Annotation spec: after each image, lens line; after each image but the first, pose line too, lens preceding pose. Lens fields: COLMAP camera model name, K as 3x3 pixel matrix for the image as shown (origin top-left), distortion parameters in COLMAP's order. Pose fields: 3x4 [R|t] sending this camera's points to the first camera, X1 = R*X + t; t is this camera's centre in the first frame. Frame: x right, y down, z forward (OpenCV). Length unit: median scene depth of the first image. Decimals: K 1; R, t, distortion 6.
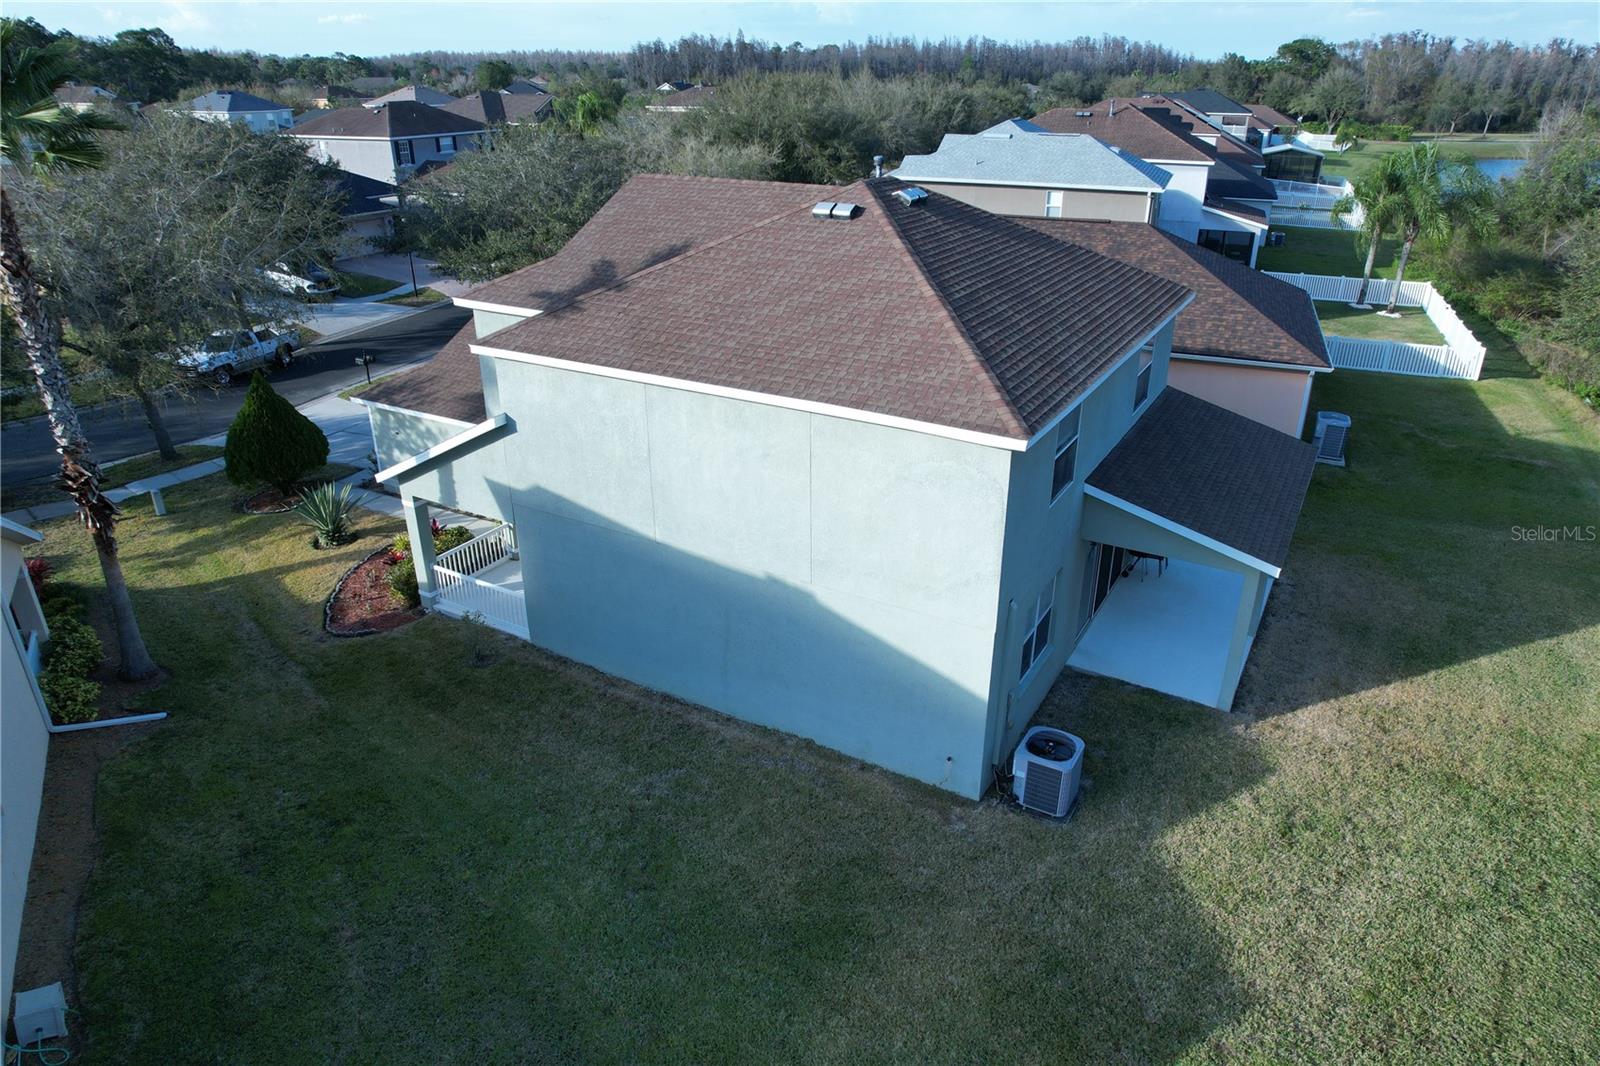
lens RADIAL K [[1023.5, 0, 807.9], [0, 1023.5, 531.5], [0, 0, 1]] dist [-0.082351, 0.075415]
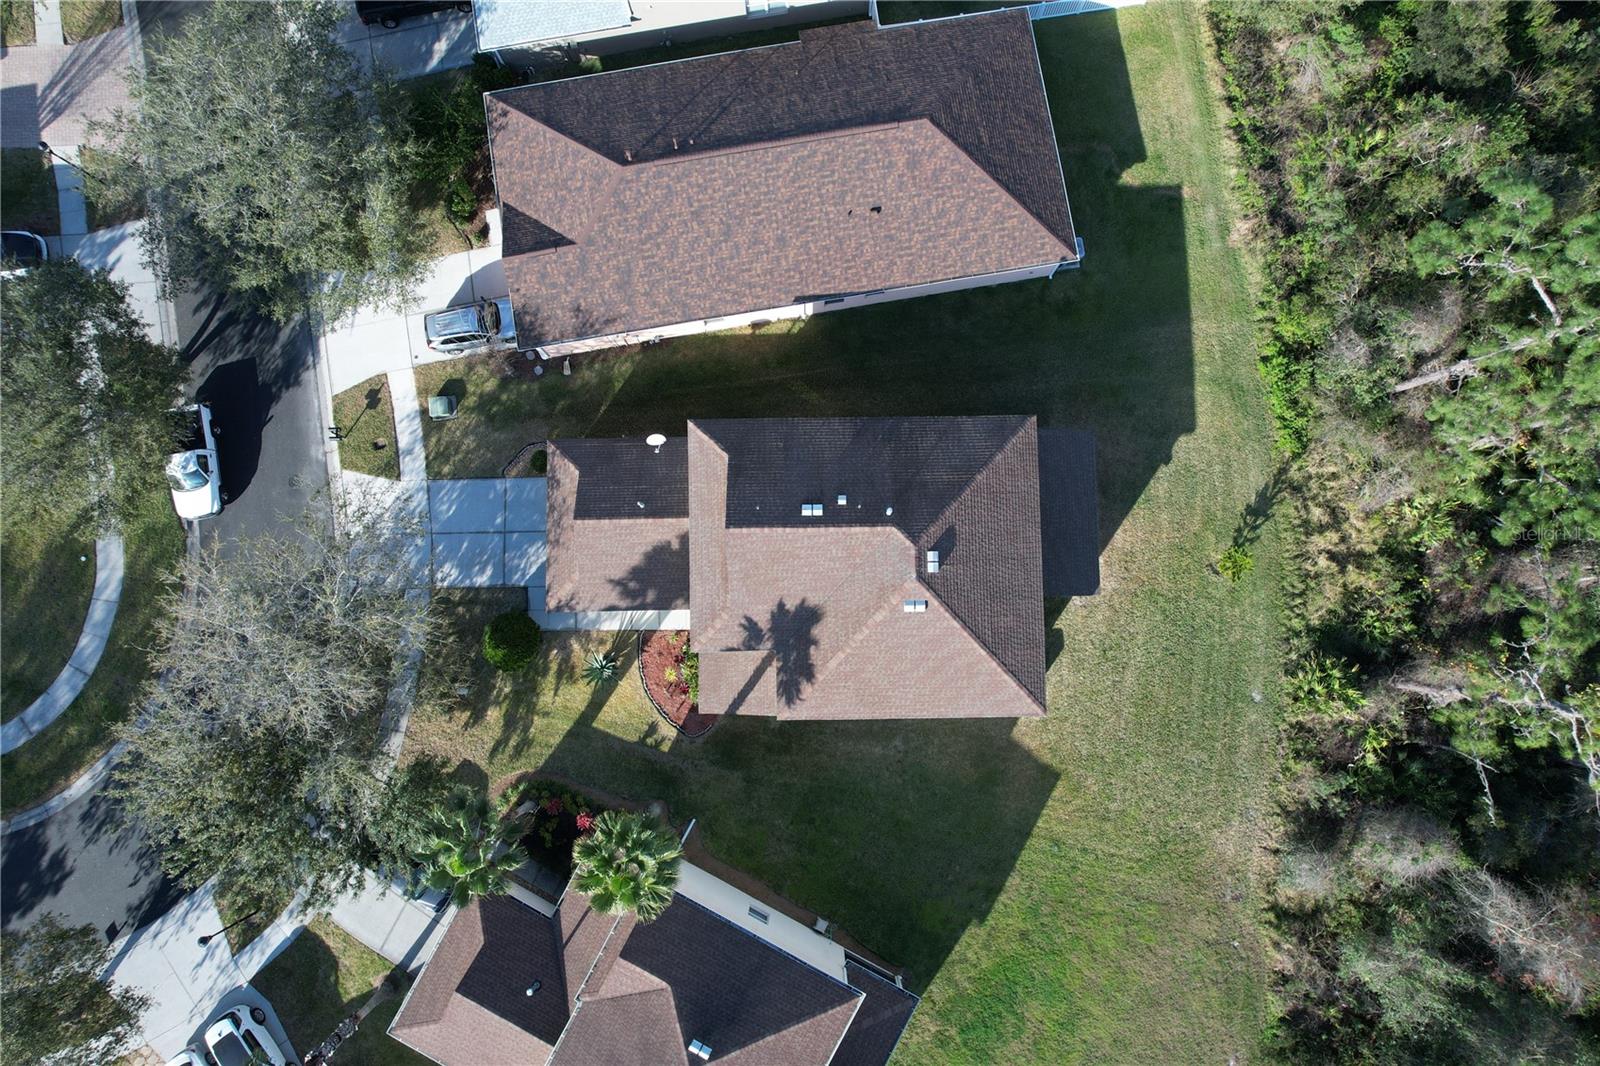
lens RADIAL K [[1023.5, 0, 807.9], [0, 1023.5, 531.5], [0, 0, 1]] dist [-0.082351, 0.075415]
pose [[0.859257, -0.509864, 0.041425, -0.174052], [0.212549, 0.429512, 0.877691, -2.365577], [-0.465296, -0.745358, 0.477432, 0.250148]]
